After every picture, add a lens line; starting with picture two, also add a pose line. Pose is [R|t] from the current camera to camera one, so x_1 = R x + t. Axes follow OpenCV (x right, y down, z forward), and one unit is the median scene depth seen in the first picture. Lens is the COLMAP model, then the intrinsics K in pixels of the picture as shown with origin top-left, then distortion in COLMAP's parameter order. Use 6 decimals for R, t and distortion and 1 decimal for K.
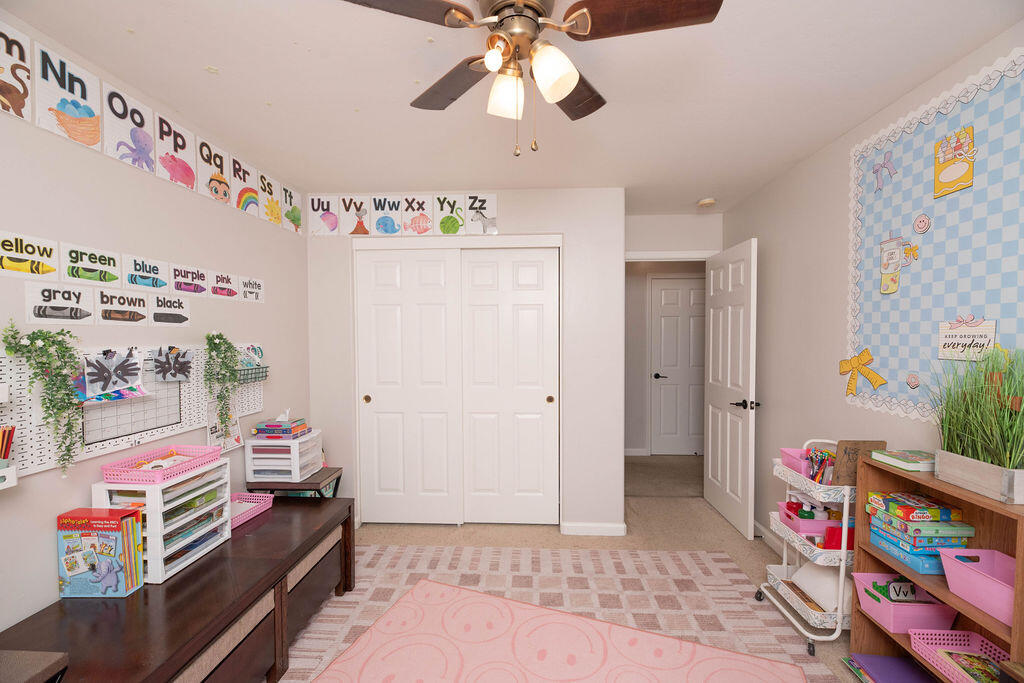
lens RADIAL K [[410.6, 0, 513.9], [0, 410.6, 344.7], [0, 0, 1]] dist [0.001105, -0.003456]
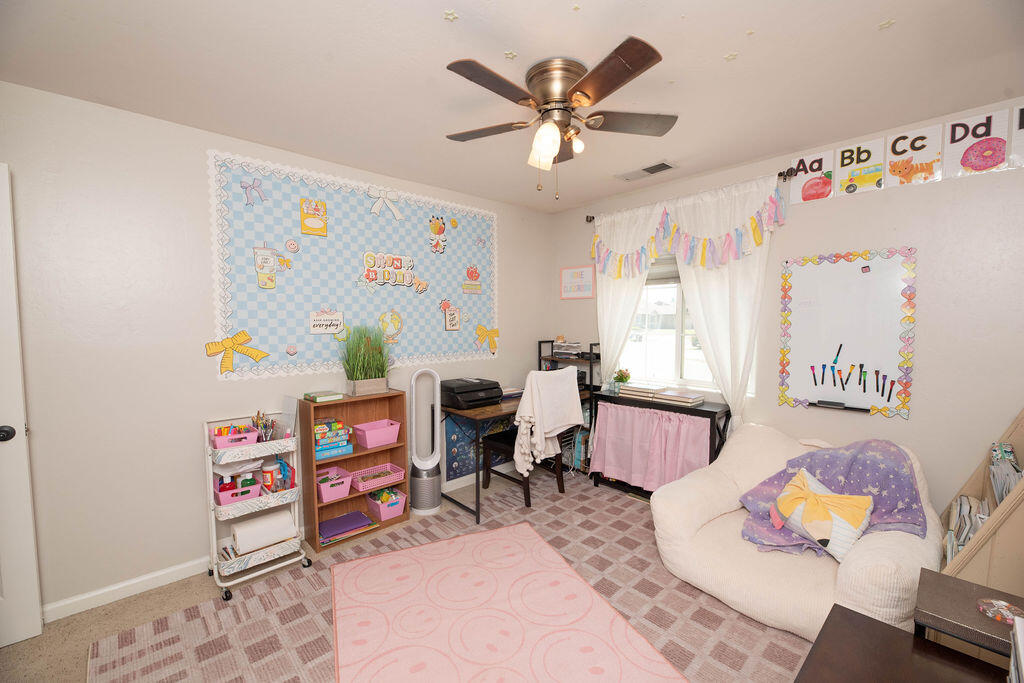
lens RADIAL K [[410.6, 0, 513.5], [0, 410.6, 344.3], [0, 0, 1]] dist [0.001105, -0.003456]
pose [[-0.703178, -0.033683, 0.710216, -0.657421], [0.022371, 0.997335, 0.069450, -0.019193], [-0.710662, 0.064724, -0.700550, 1.478525]]
